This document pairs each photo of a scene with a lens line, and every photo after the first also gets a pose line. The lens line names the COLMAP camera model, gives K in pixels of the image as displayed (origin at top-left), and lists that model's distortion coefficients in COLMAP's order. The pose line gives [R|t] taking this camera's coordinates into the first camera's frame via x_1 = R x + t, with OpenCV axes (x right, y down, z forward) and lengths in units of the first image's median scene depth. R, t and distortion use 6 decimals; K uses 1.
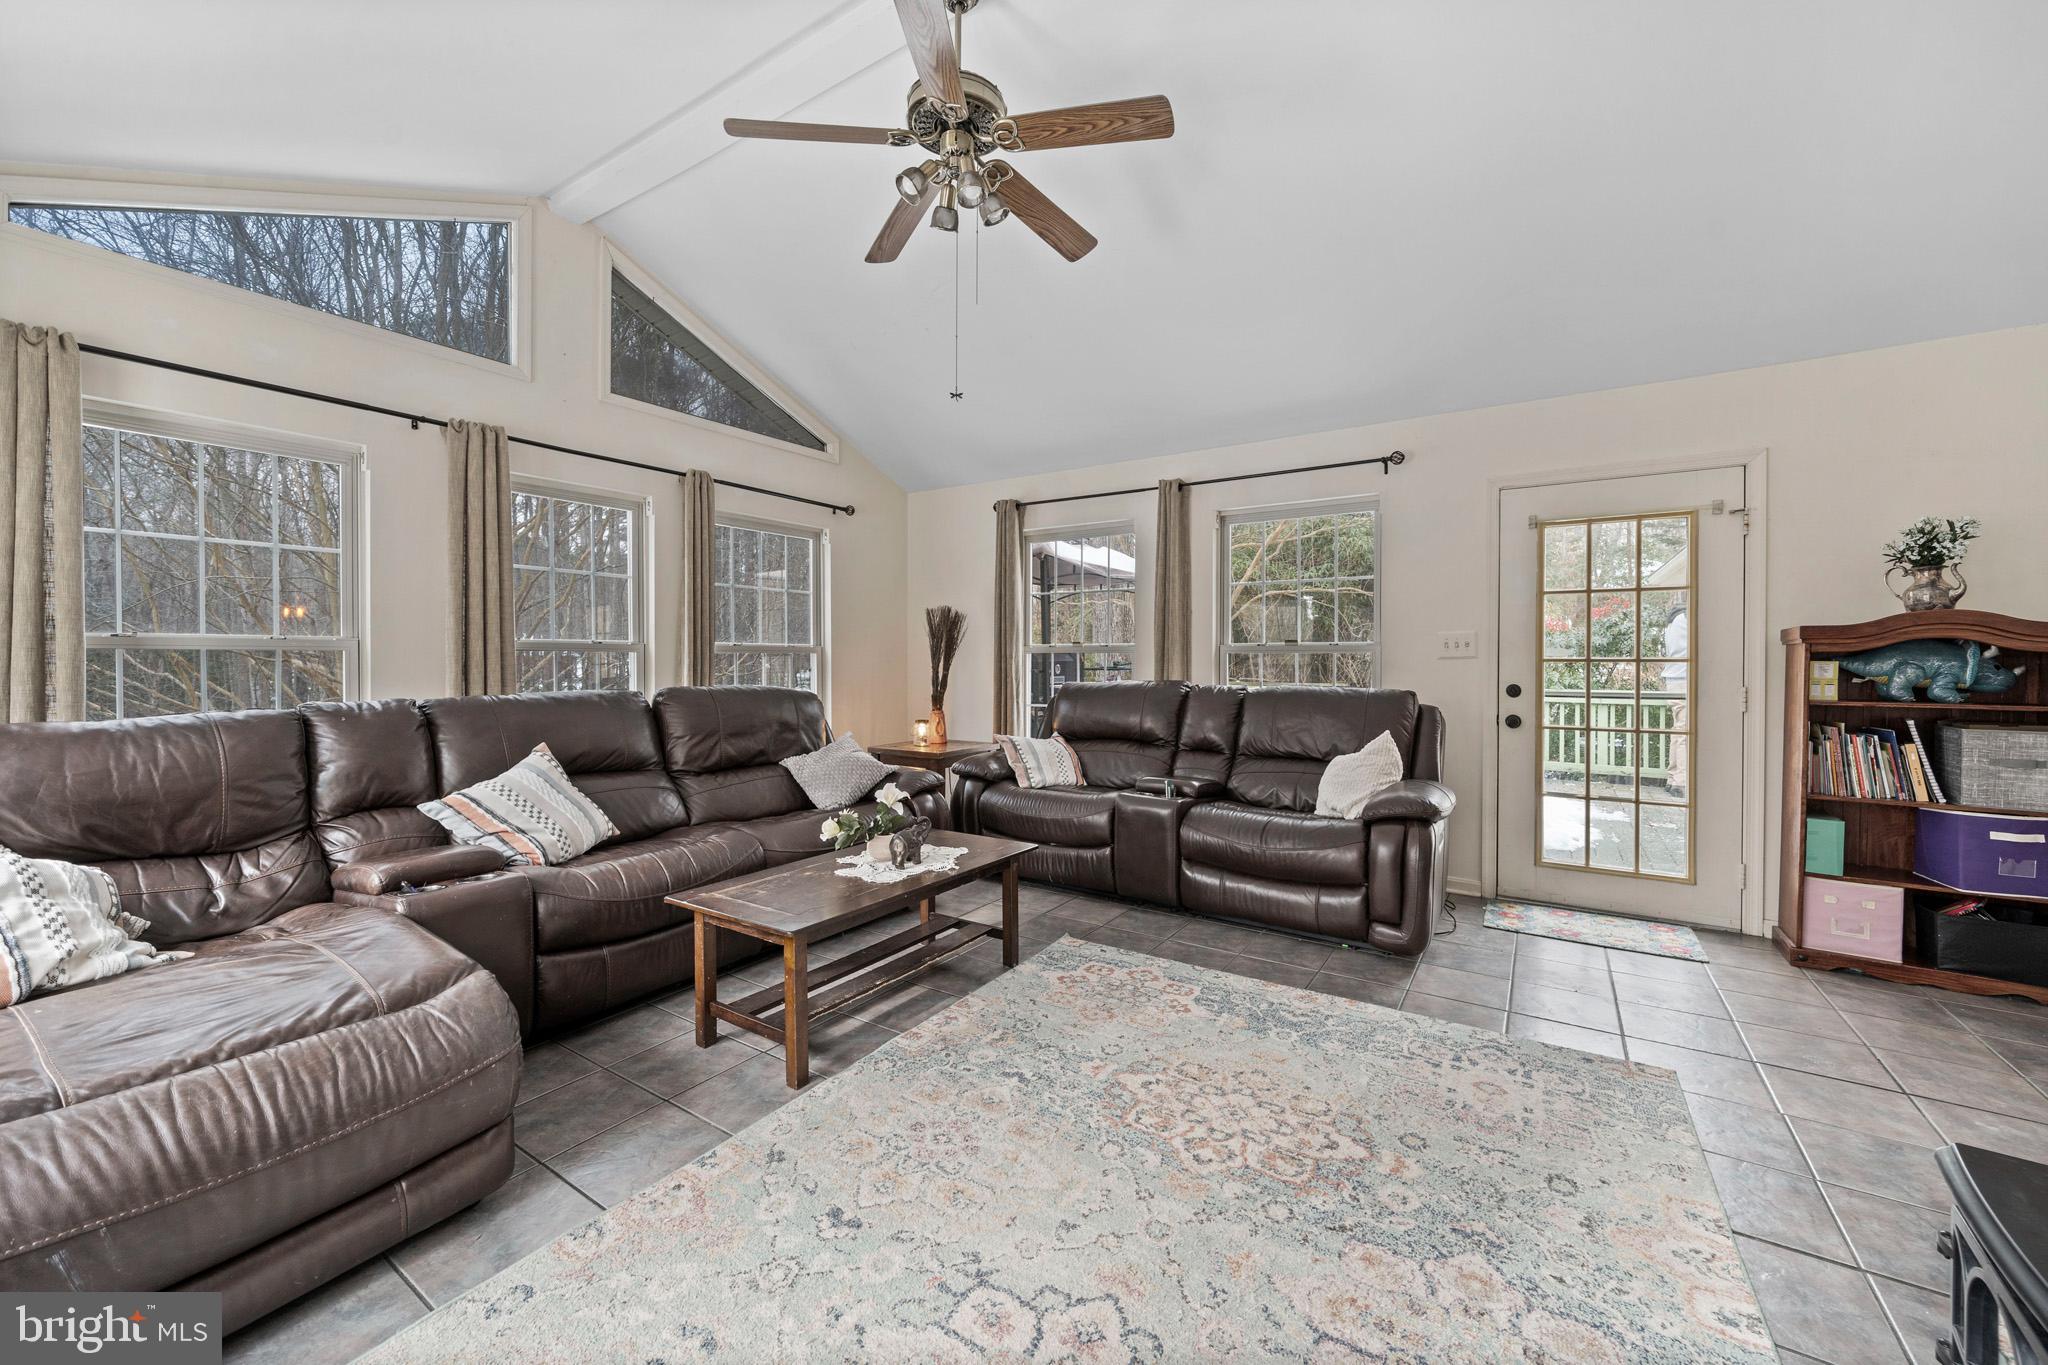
lens RADIAL K [[772.8, 0, 1026.2], [0, 772.8, 670.7], [0, 0, 1]] dist [-0.001884, -0.000161]
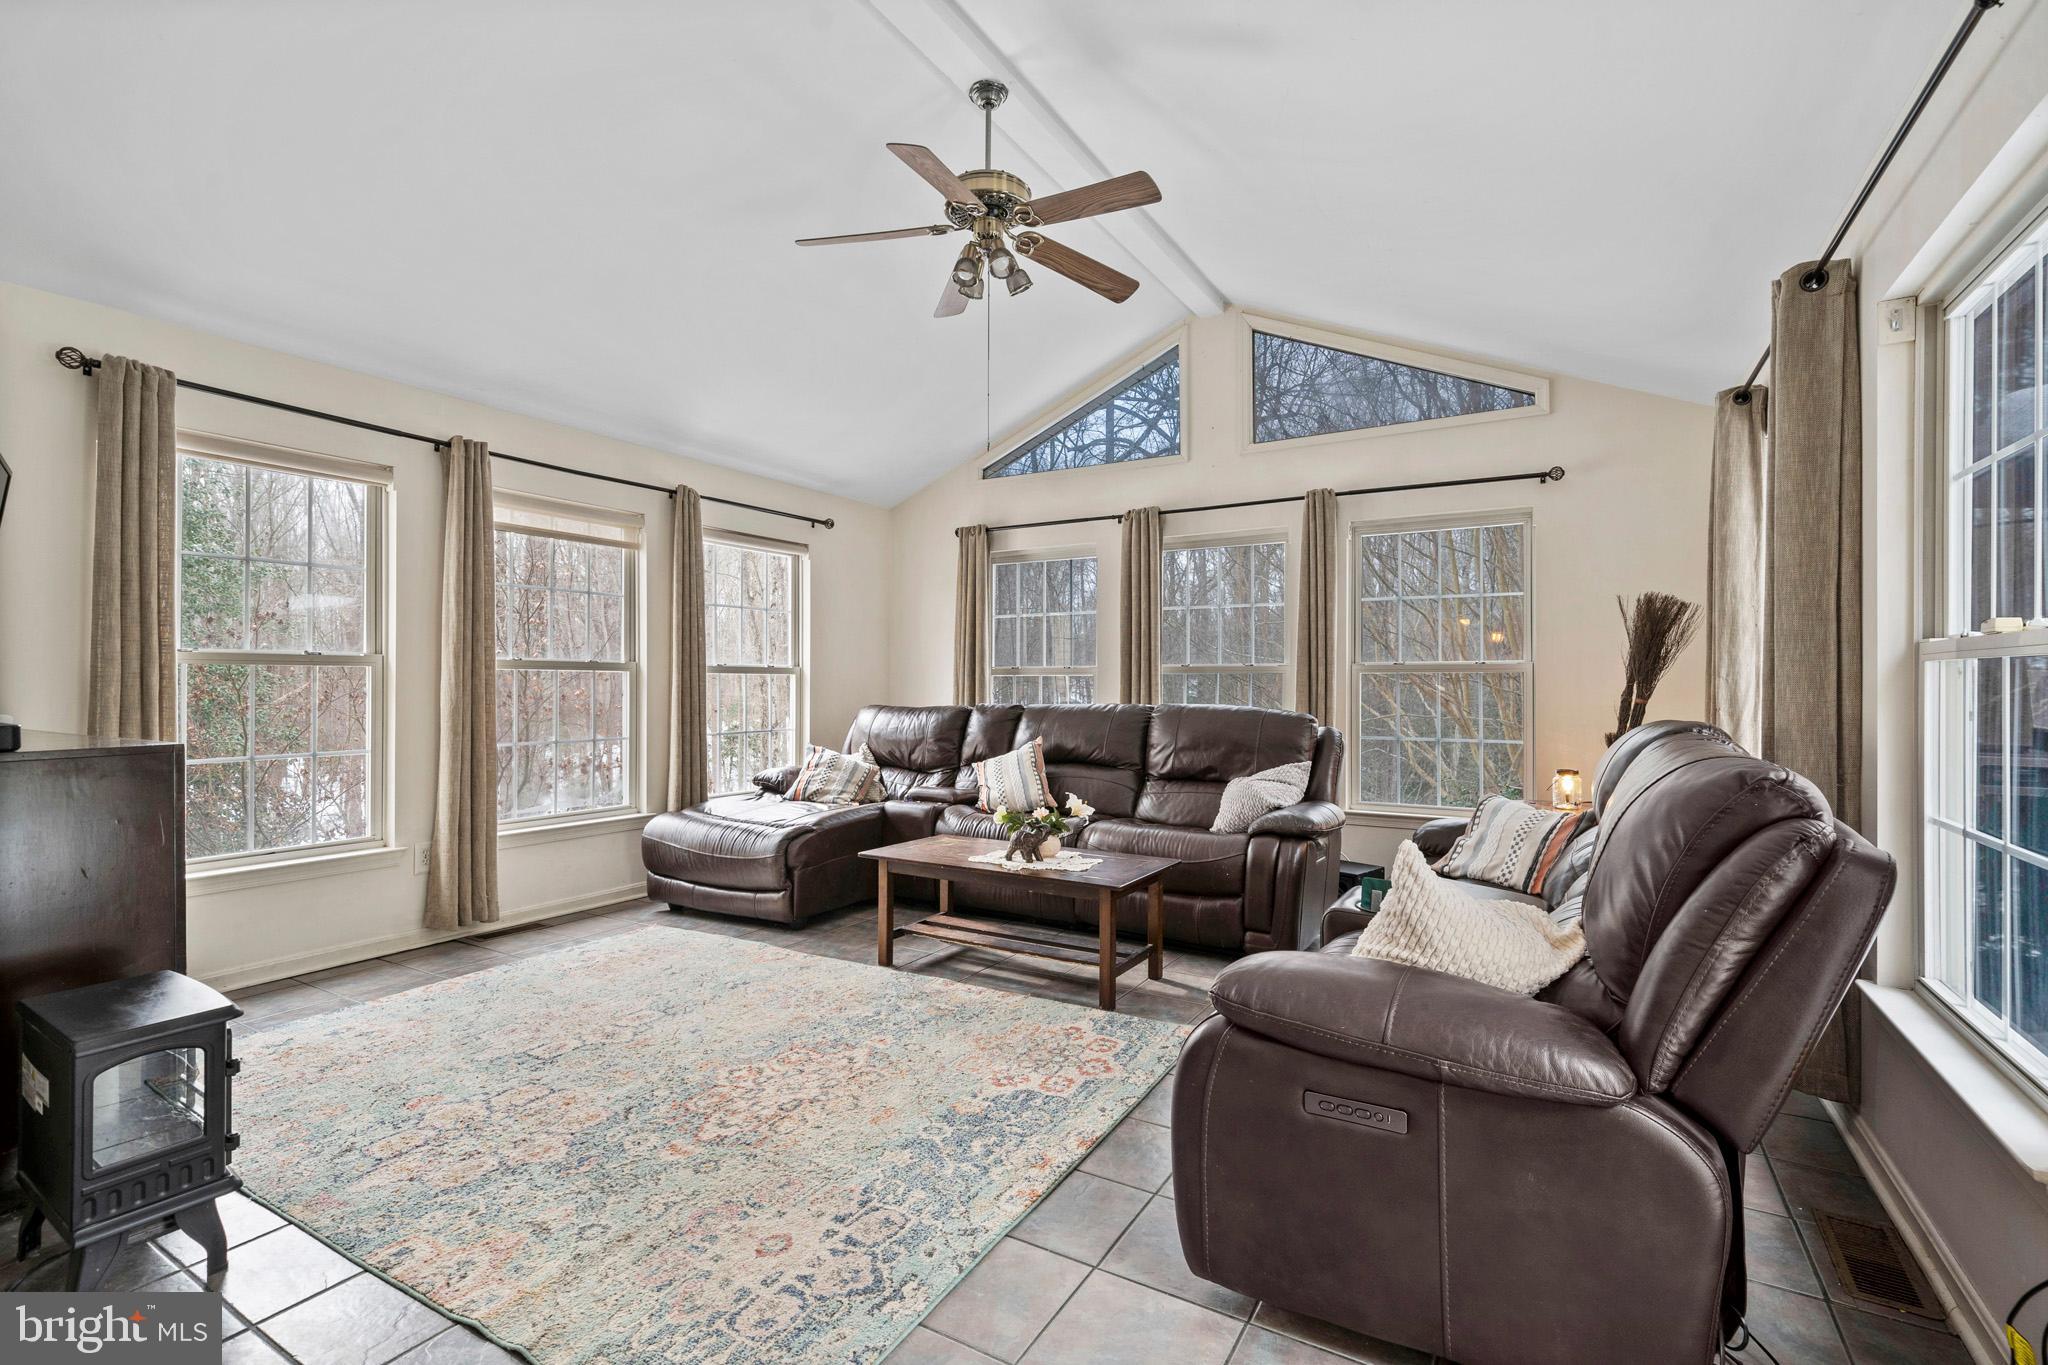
lens RADIAL K [[906.8, 0, 1040.4], [0, 906.8, 683.3], [0, 0, 1]] dist [-0.001409, 0.000008]
pose [[0.073284, 0.001824, -0.997309, 1.088848], [-0.015482, 0.999880, 0.000691, -0.008770], [0.997191, 0.015390, 0.073303, 0.860358]]
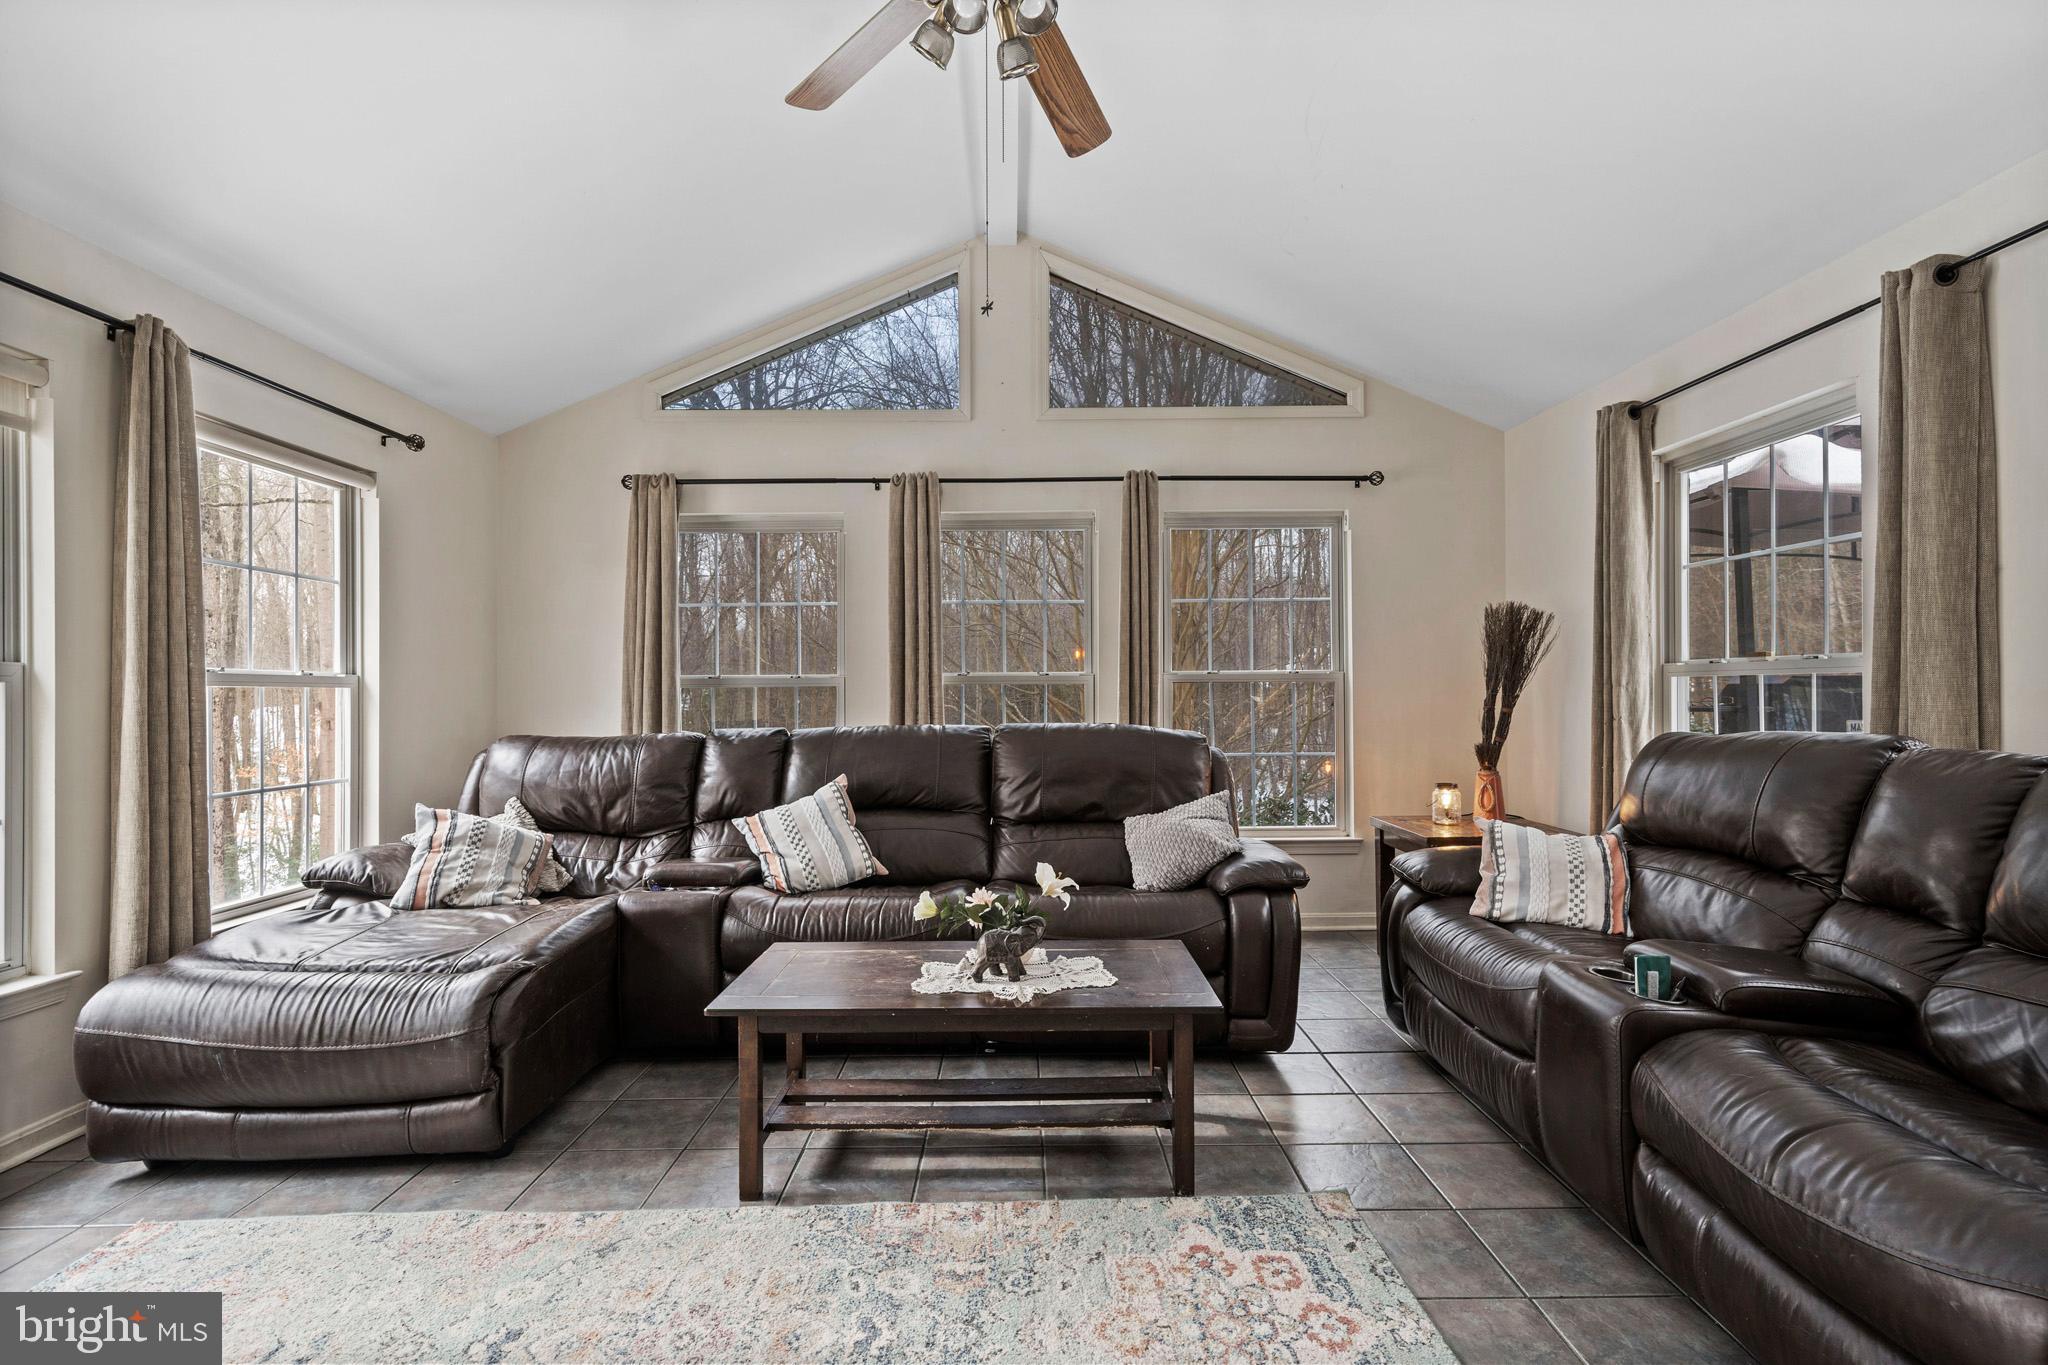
lens RADIAL K [[919.3, 0, 1032.0], [0, 919.3, 690.2], [0, 0, 1]] dist [-0.000829, 0.000040]
pose [[0.568120, -0.006070, -0.822923, 0.527688], [-0.005008, 0.999929, -0.010833, -0.006899], [0.822931, 0.010276, 0.568049, 0.500139]]
